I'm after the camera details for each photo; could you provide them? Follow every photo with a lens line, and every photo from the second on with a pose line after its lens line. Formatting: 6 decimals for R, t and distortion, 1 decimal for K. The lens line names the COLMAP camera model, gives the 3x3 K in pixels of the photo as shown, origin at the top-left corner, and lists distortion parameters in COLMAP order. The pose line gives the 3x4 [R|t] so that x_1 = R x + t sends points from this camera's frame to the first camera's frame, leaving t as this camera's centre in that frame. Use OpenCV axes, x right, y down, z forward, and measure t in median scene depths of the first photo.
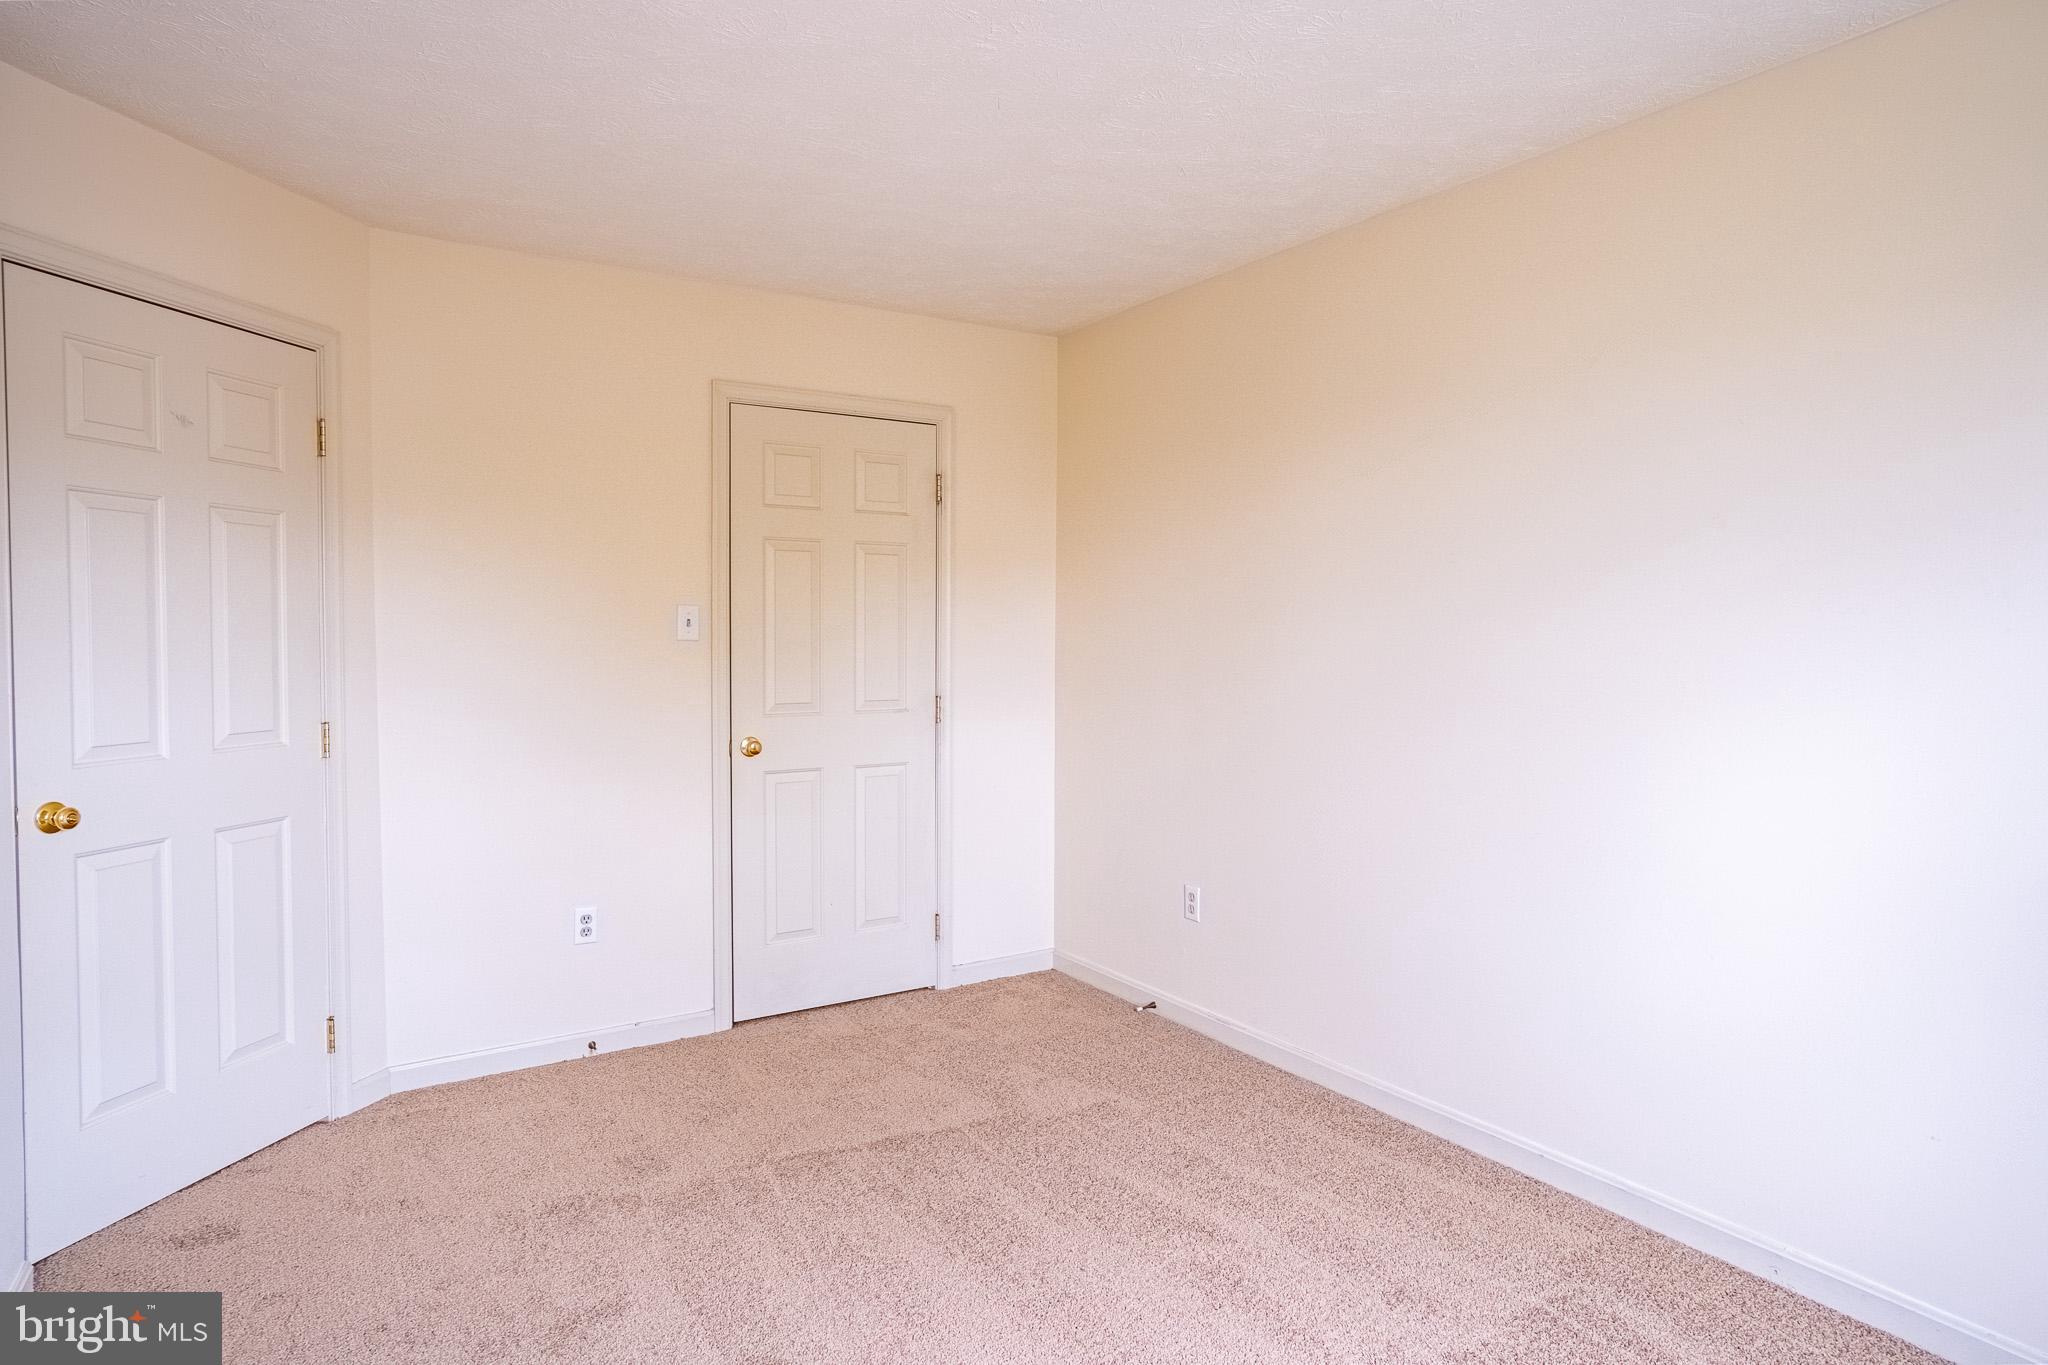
lens RADIAL K [[1169.6, 0, 1028.0], [0, 1169.6, 670.6], [0, 0, 1]] dist [-0.036341, 0.026889]
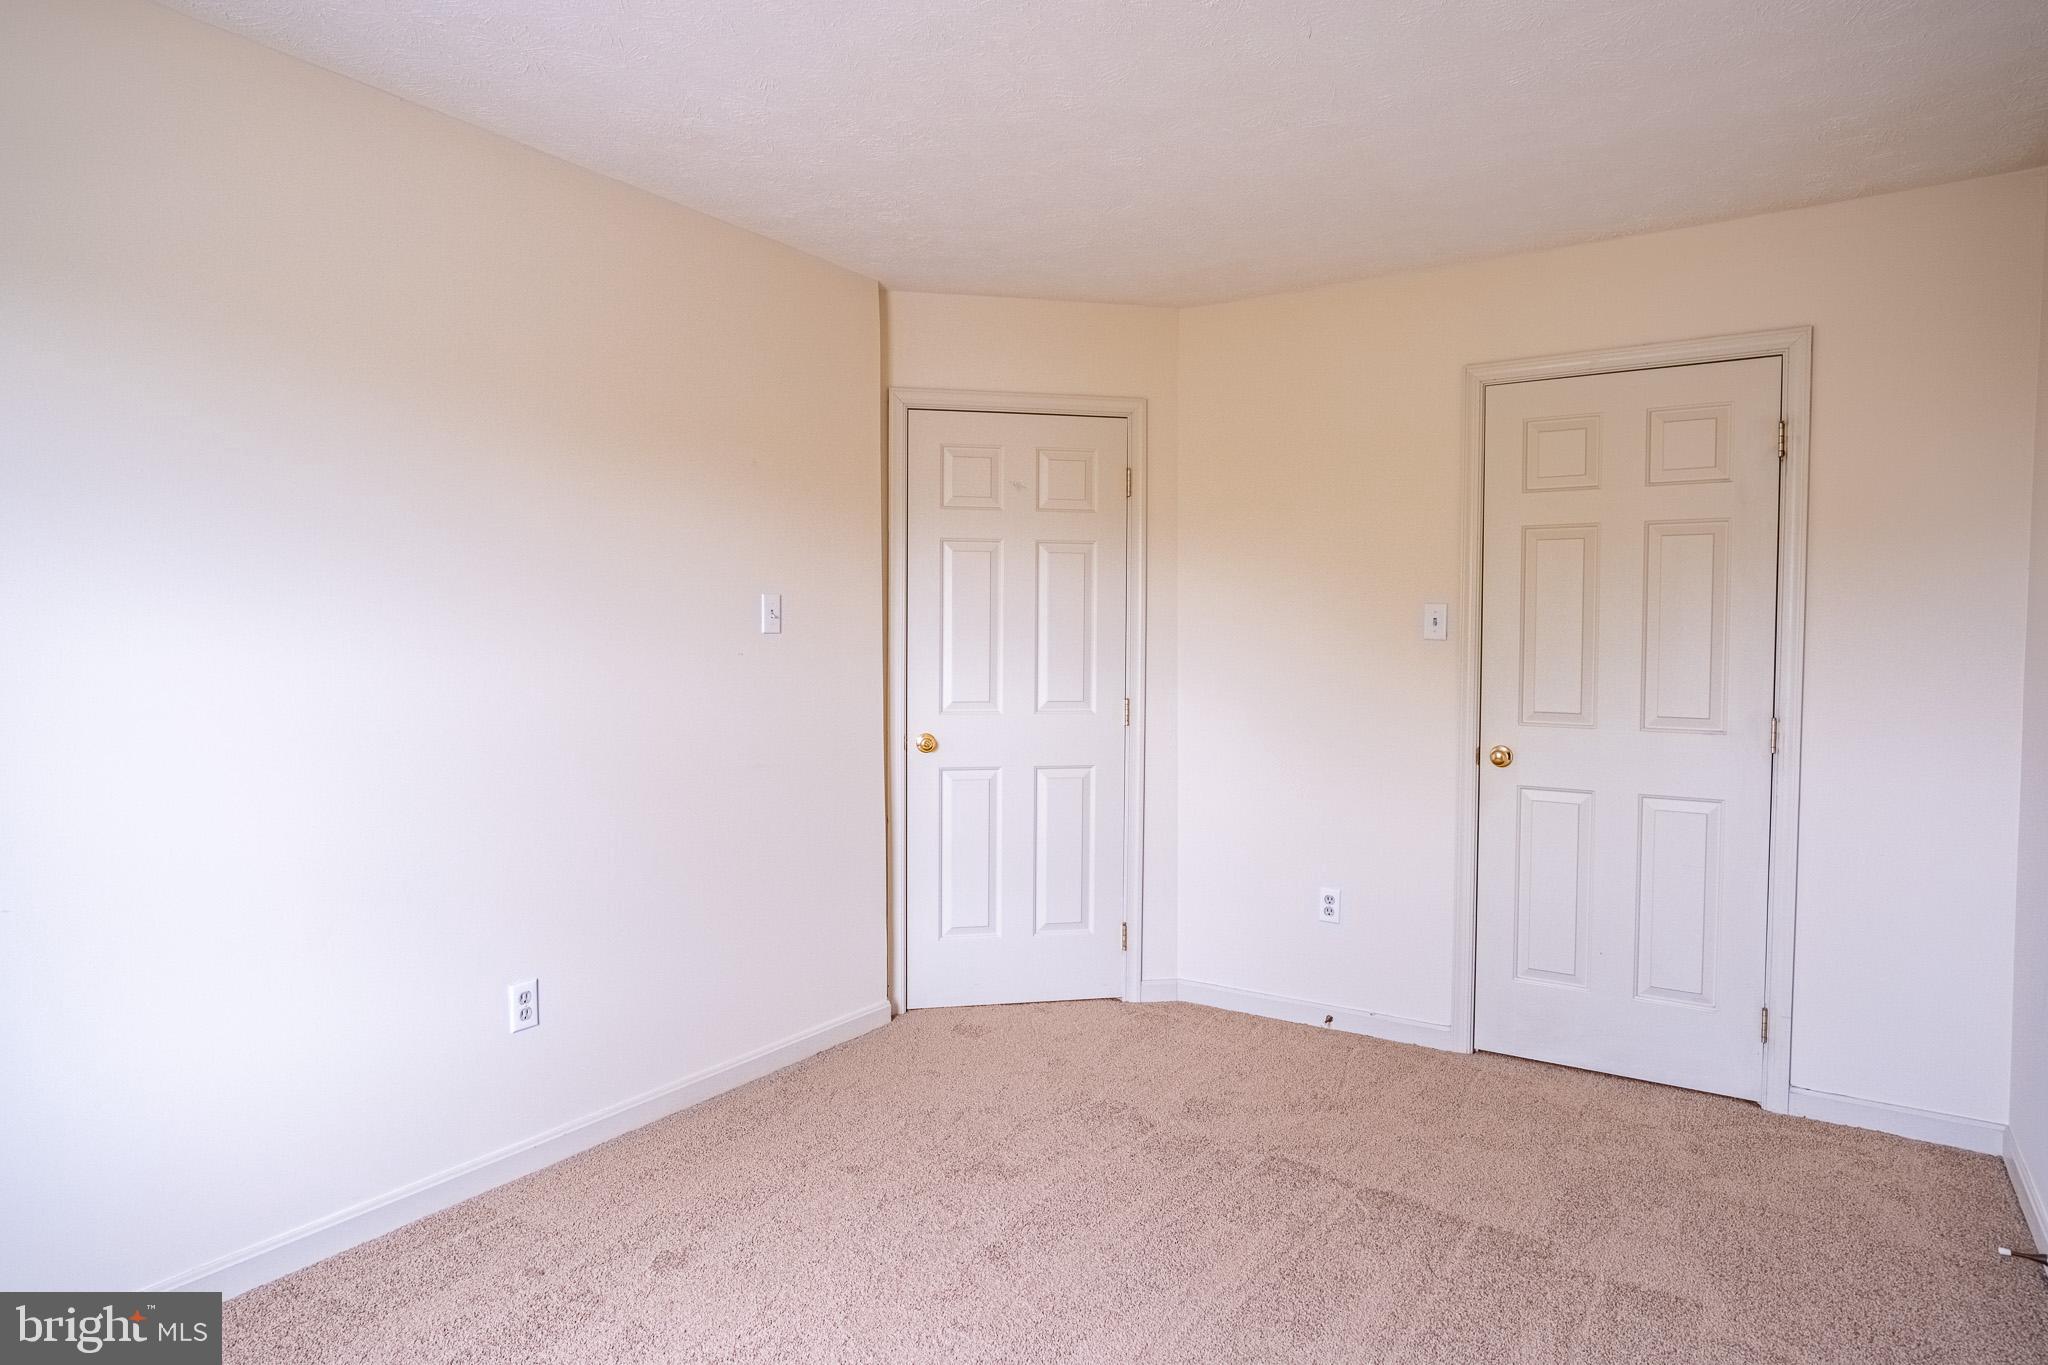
lens RADIAL K [[1169.6, 0, 1028.0], [0, 1169.6, 670.6], [0, 0, 1]] dist [-0.036341, 0.026889]
pose [[0.399782, 0.032066, -0.916049, 0.464207], [-0.033544, 0.999230, 0.020338, -0.008616], [0.915996, 0.022597, 0.400550, 0.300948]]
